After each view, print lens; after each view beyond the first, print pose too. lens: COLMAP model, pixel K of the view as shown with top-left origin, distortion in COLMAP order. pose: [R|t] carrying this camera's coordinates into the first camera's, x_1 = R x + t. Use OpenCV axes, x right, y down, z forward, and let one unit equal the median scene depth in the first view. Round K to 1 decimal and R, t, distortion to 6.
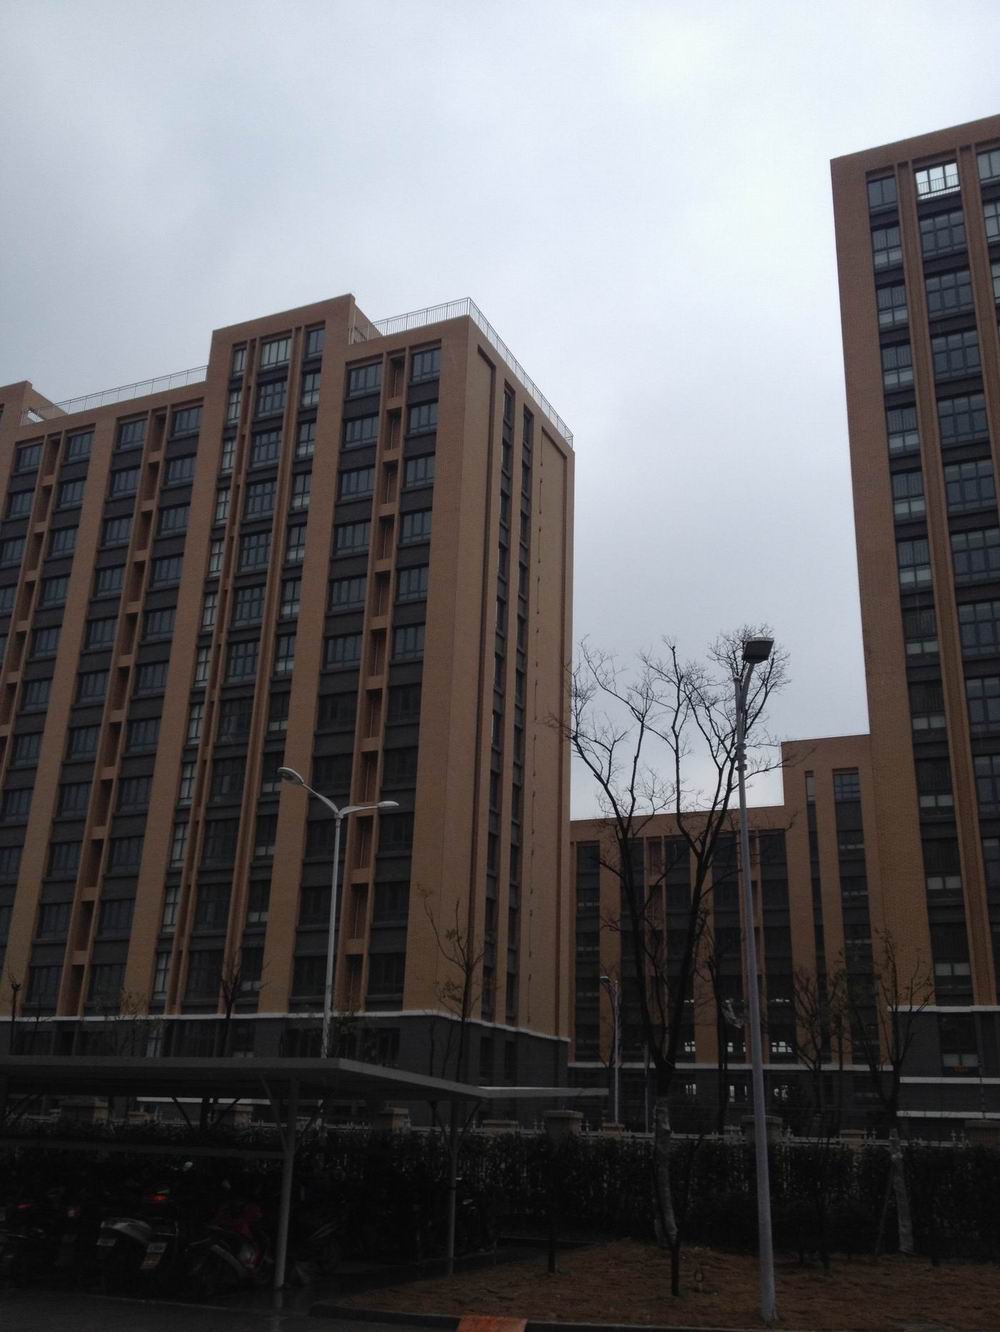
lens RADIAL K [[1228.1, 0, 509.7], [0, 1228.1, 647.6], [0, 0, 1]] dist [0.033843, 0.000000]
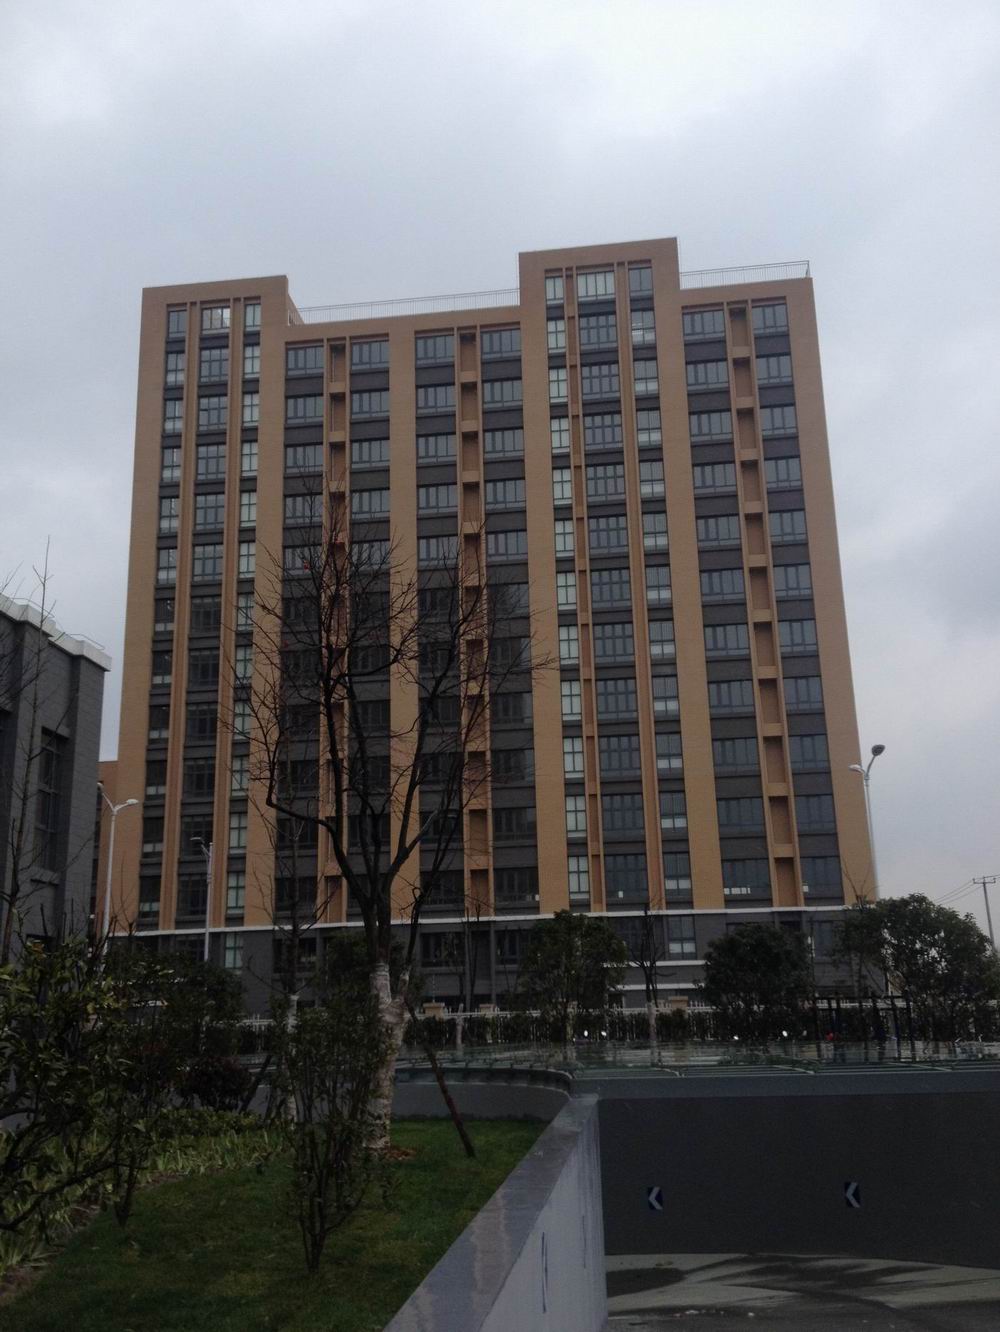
lens RADIAL K [[1228.1, 0, 512.7], [0, 1228.1, 664.9], [0, 0, 1]] dist [0.033843, 0.000000]
pose [[0.953361, 0.035238, 0.299767, -0.544381], [-0.058339, 0.995947, 0.068462, 0.009862], [-0.296140, -0.082757, 0.951553, 0.014102]]
